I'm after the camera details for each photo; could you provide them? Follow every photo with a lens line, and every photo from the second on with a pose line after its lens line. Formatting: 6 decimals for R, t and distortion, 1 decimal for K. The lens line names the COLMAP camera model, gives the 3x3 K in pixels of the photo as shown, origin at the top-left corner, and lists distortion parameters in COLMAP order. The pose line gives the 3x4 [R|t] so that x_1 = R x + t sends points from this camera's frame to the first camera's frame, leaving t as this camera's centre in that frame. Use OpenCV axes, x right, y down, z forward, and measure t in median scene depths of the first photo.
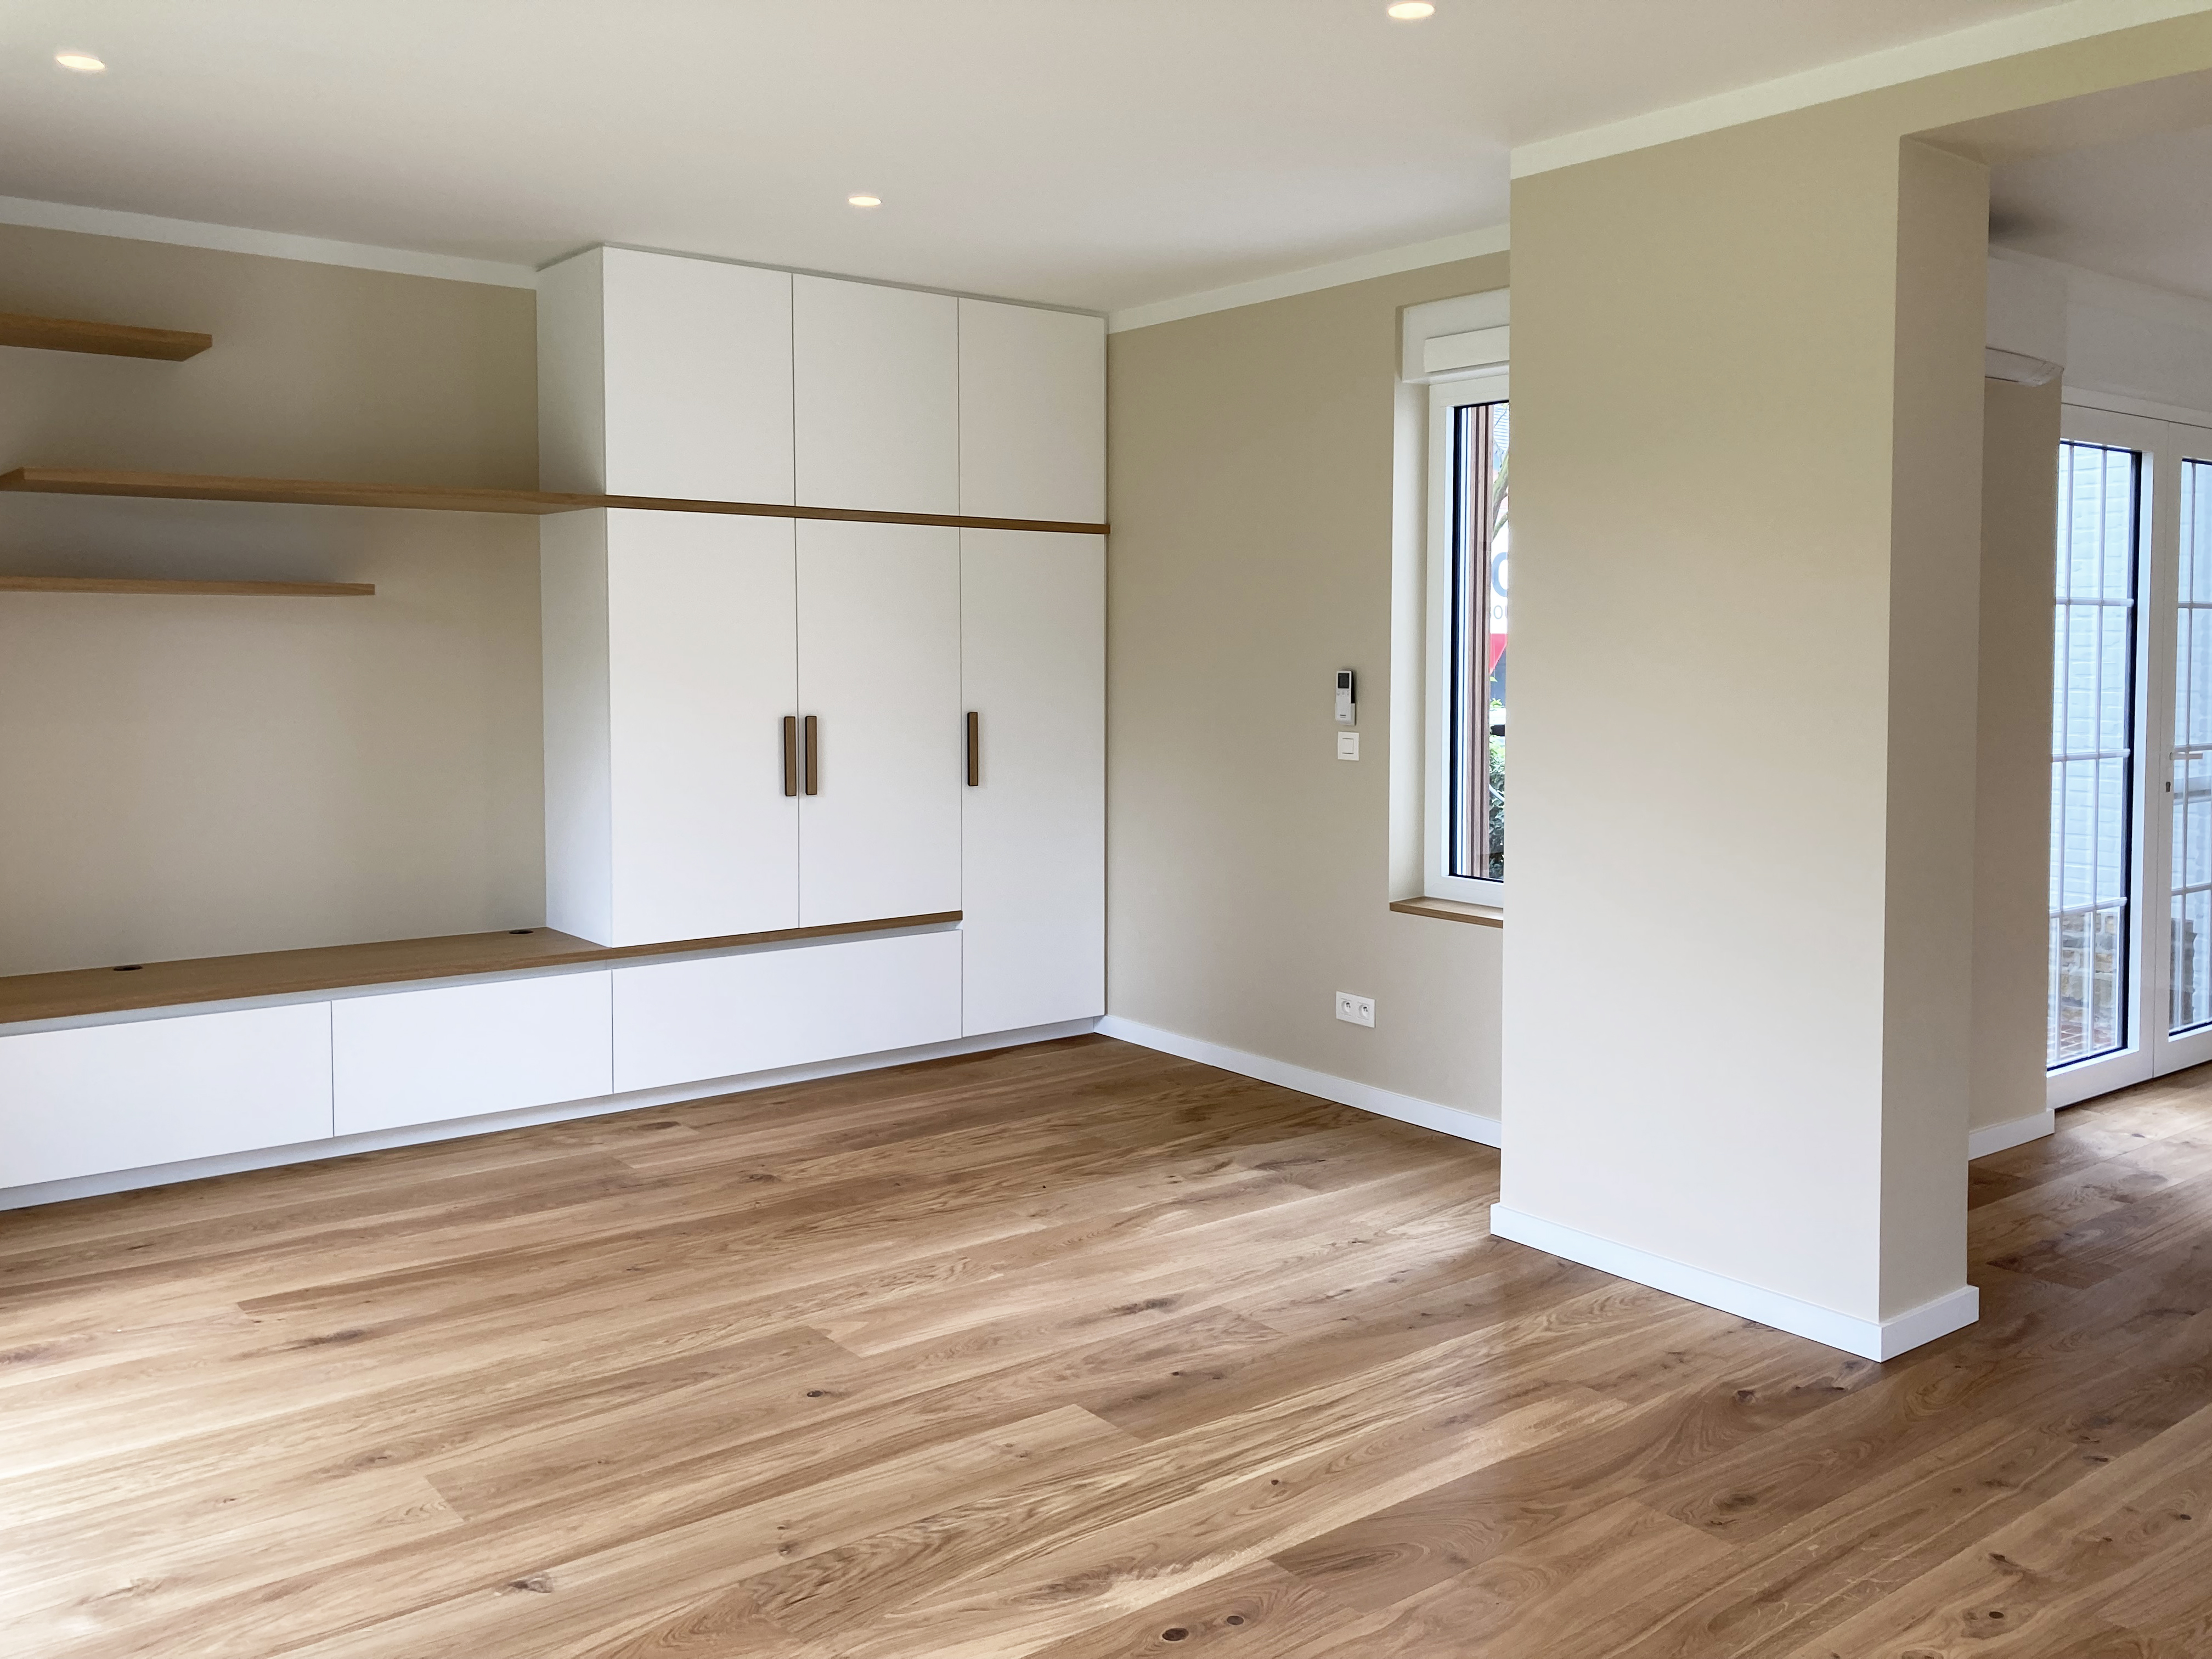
lens RADIAL K [[1875.0, 0, 1106.9], [0, 1875.0, 796.8], [0, 0, 1]] dist [0.046924, -0.029098]
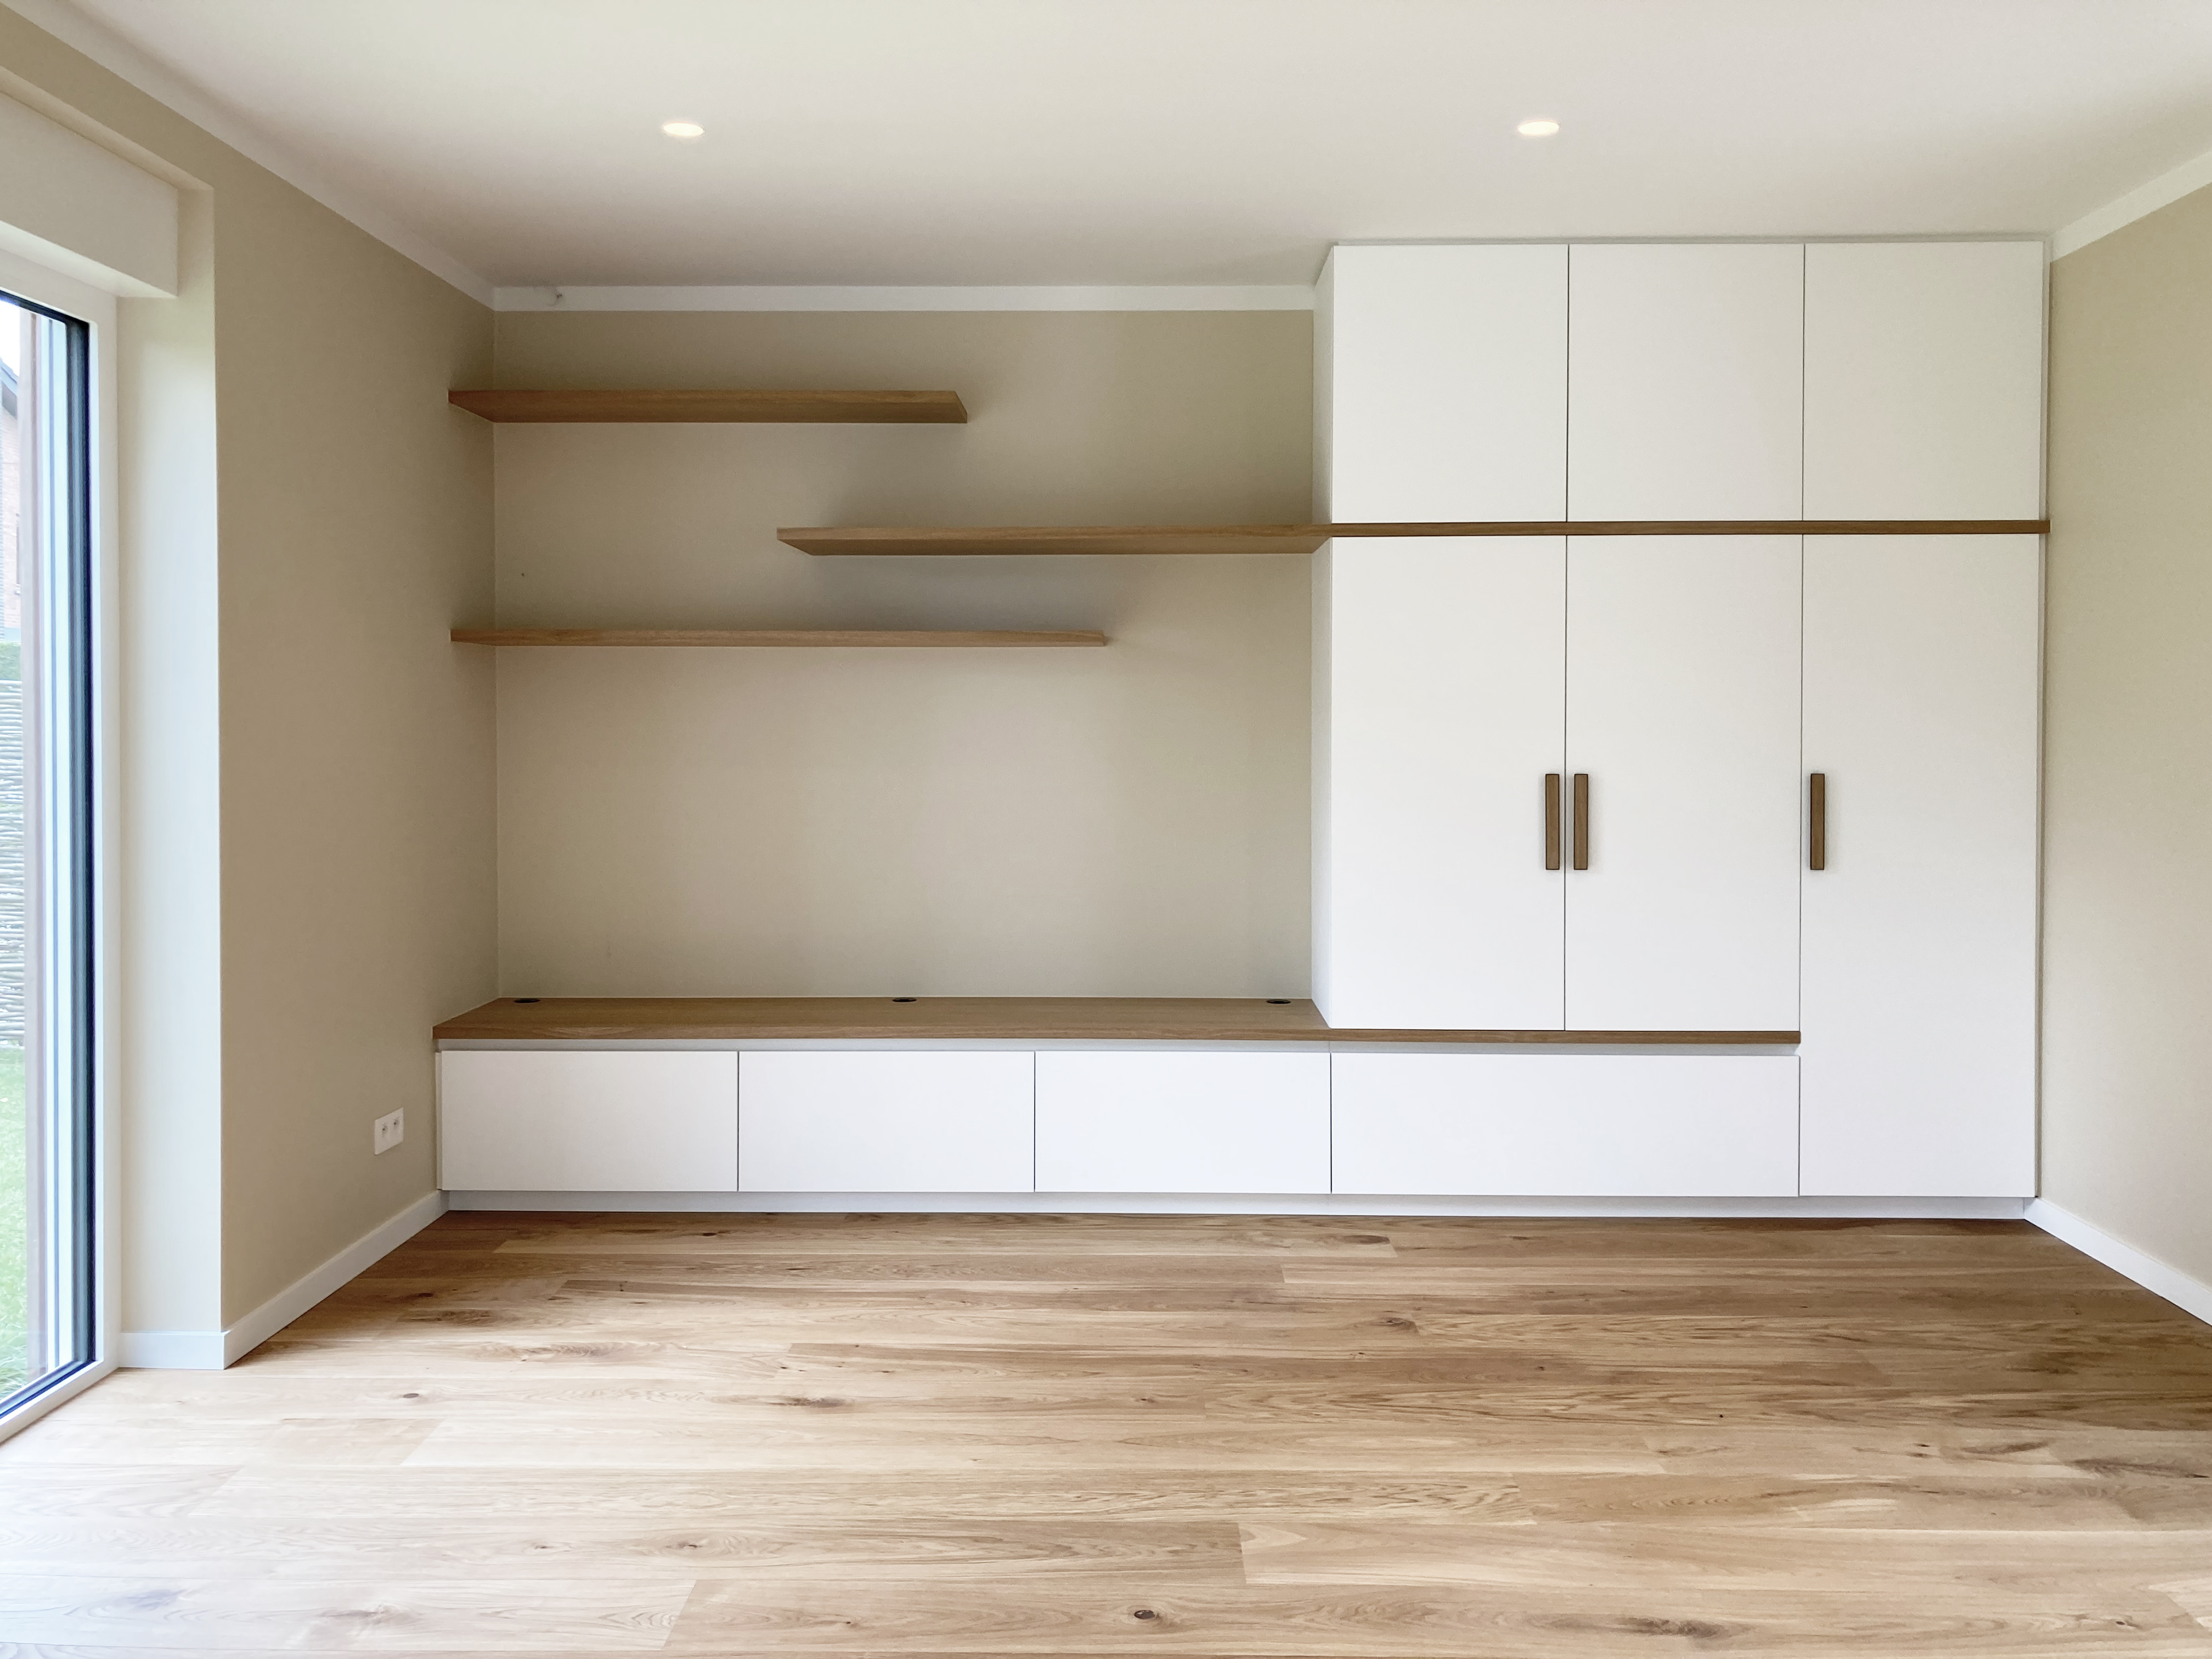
lens RADIAL K [[1875.0, 0, 1106.9], [0, 1875.0, 796.8], [0, 0, 1]] dist [0.046924, -0.029098]
pose [[0.777857, 0.021771, -0.628064, 0.249930], [-0.049633, 0.998406, -0.026862, -0.000522], [0.626478, 0.052068, 0.777698, 0.283863]]
